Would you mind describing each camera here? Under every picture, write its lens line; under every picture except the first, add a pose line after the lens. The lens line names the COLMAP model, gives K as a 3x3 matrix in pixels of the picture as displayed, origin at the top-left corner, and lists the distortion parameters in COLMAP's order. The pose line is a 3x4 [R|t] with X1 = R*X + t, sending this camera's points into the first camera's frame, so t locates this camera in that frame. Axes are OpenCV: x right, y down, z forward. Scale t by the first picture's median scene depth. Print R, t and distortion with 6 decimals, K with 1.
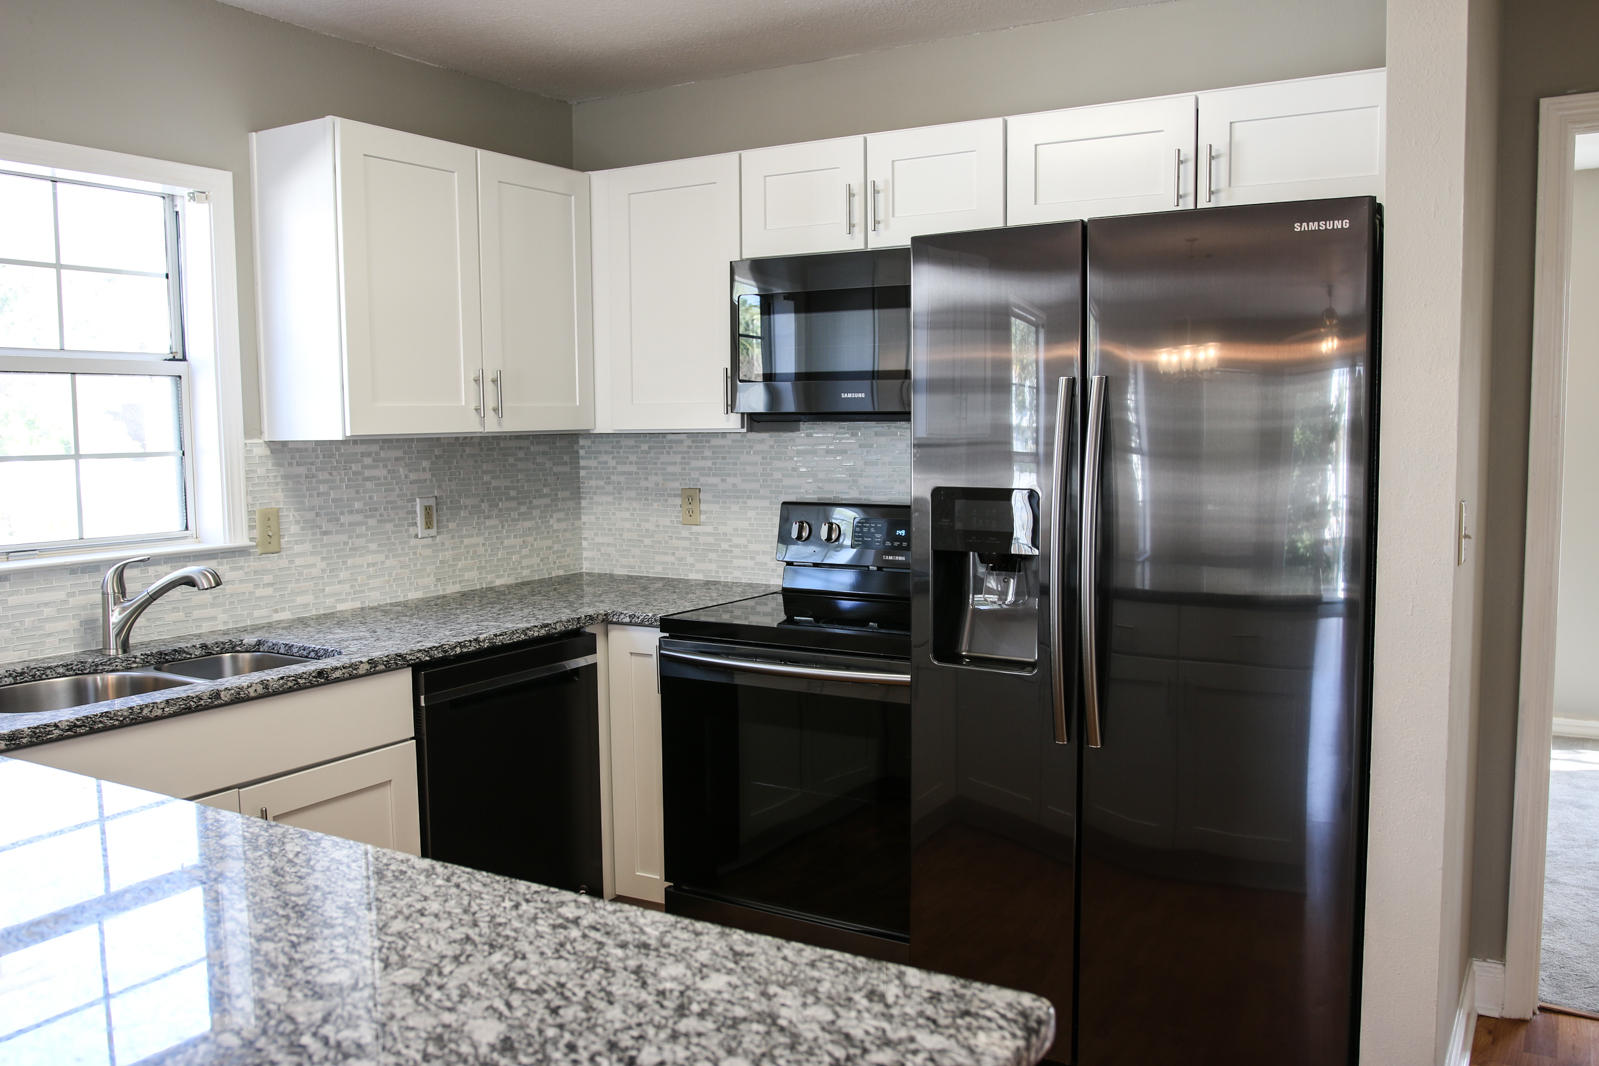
lens RADIAL K [[1320.9, 0, 799.5], [0, 1320.9, 533.0], [0, 0, 1]] dist [-0.093779, 0.087545]
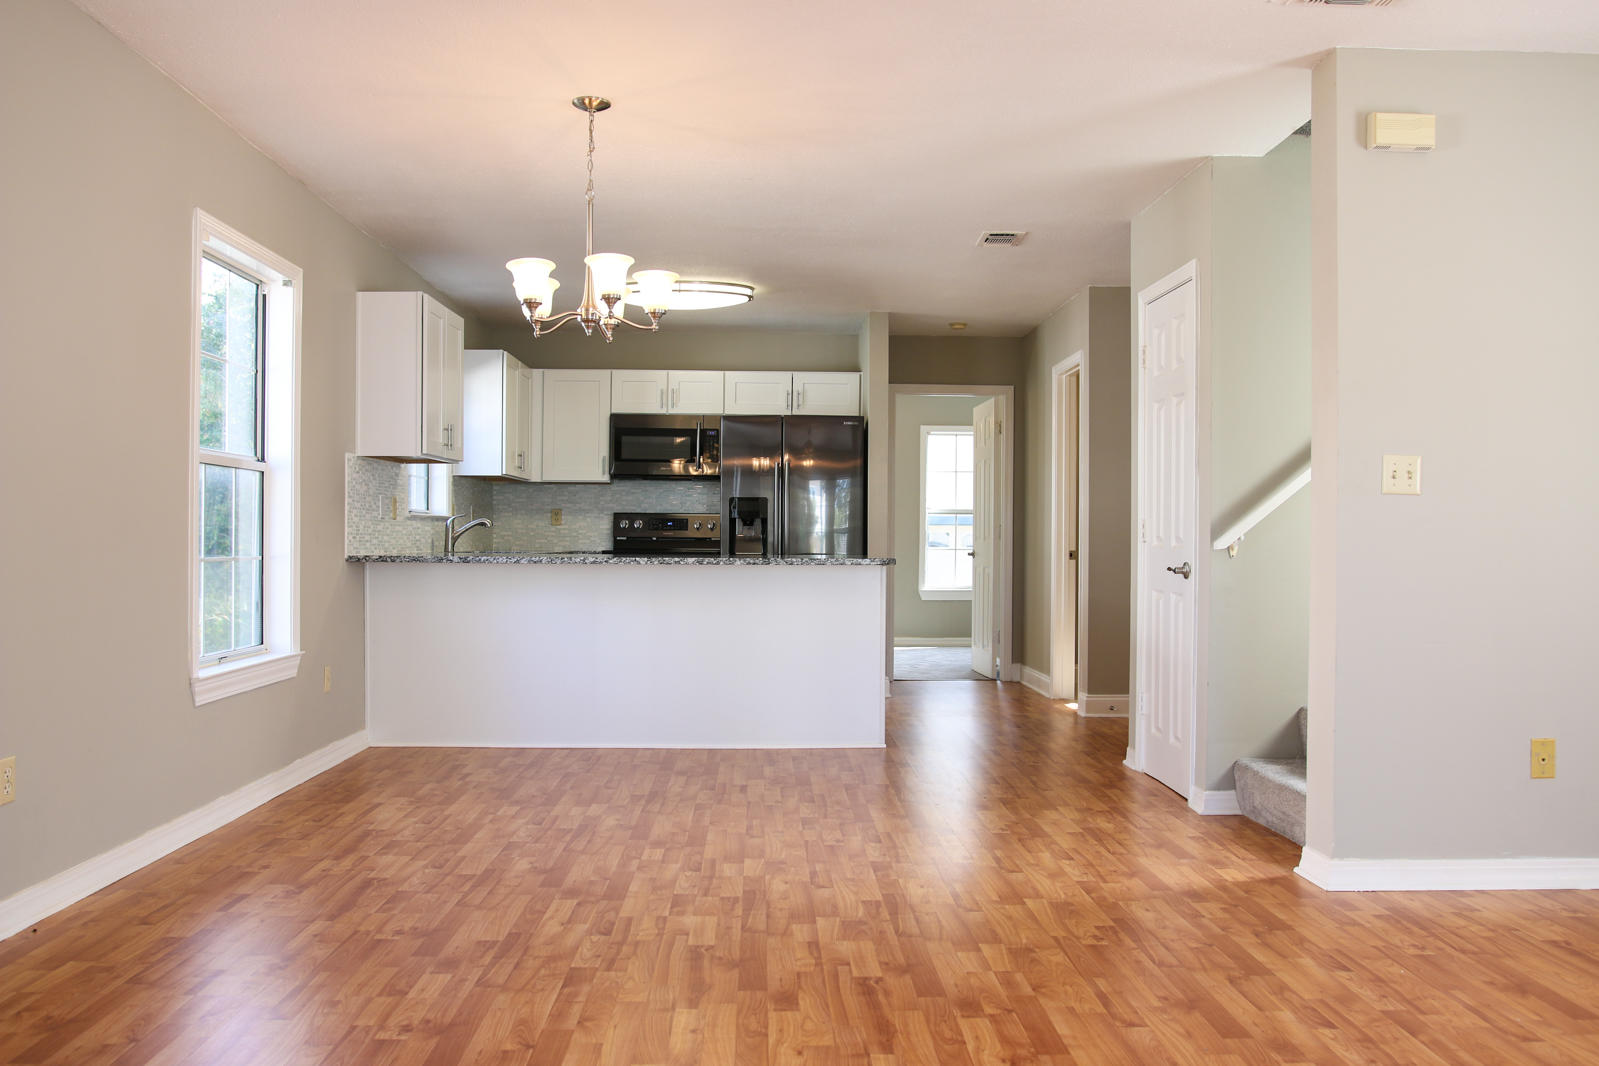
lens RADIAL K [[1320.9, 0, 799.5], [0, 1320.9, 533.0], [0, 0, 1]] dist [-0.093779, 0.087545]
pose [[0.839903, 0.020267, 0.542357, -1.133235], [0.028433, 0.996287, -0.081262, 0.239486], [-0.541991, 0.083673, 0.836209, -1.303746]]
